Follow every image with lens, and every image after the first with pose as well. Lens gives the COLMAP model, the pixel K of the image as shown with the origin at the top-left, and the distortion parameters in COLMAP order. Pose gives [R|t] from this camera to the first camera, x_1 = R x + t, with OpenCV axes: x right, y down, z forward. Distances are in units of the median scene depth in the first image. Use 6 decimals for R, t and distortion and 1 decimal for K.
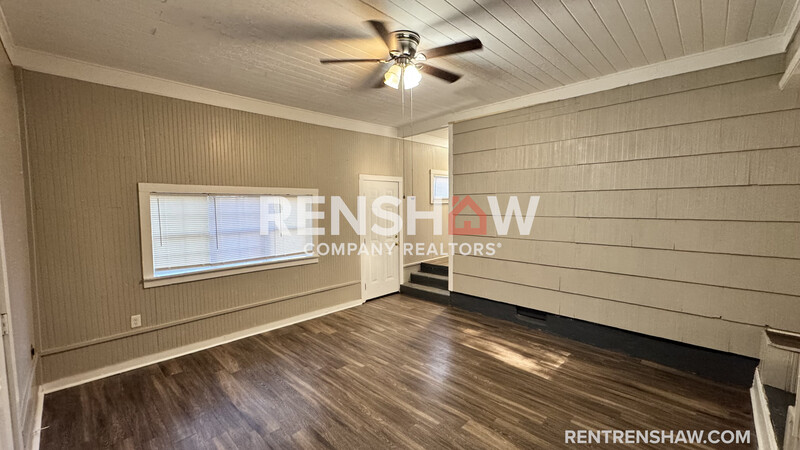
lens RADIAL K [[319.1, 0, 401.4], [0, 319.1, 225.7], [0, 0, 1]] dist [0.000813, 0.000236]
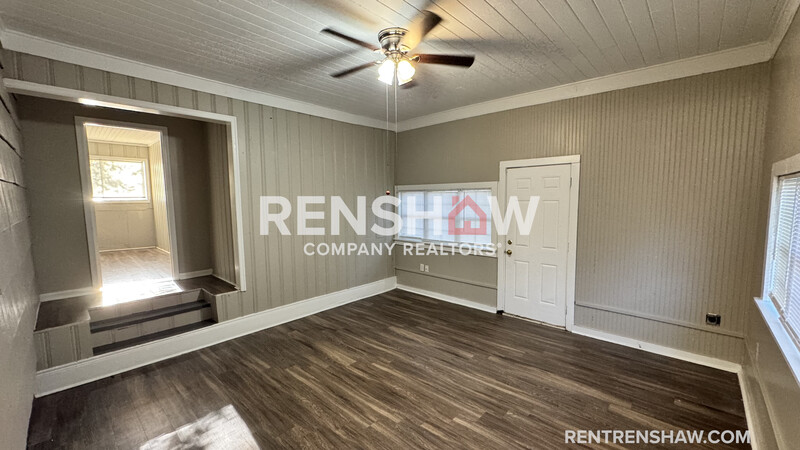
lens RADIAL K [[319.1, 0, 399.2], [0, 319.1, 226.7], [0, 0, 1]] dist [0.000813, 0.000236]
pose [[-0.999714, 0.015446, -0.018241, 0.016924], [0.012402, 0.987588, 0.156576, -0.133748], [0.020433, 0.156305, -0.987497, 1.947897]]
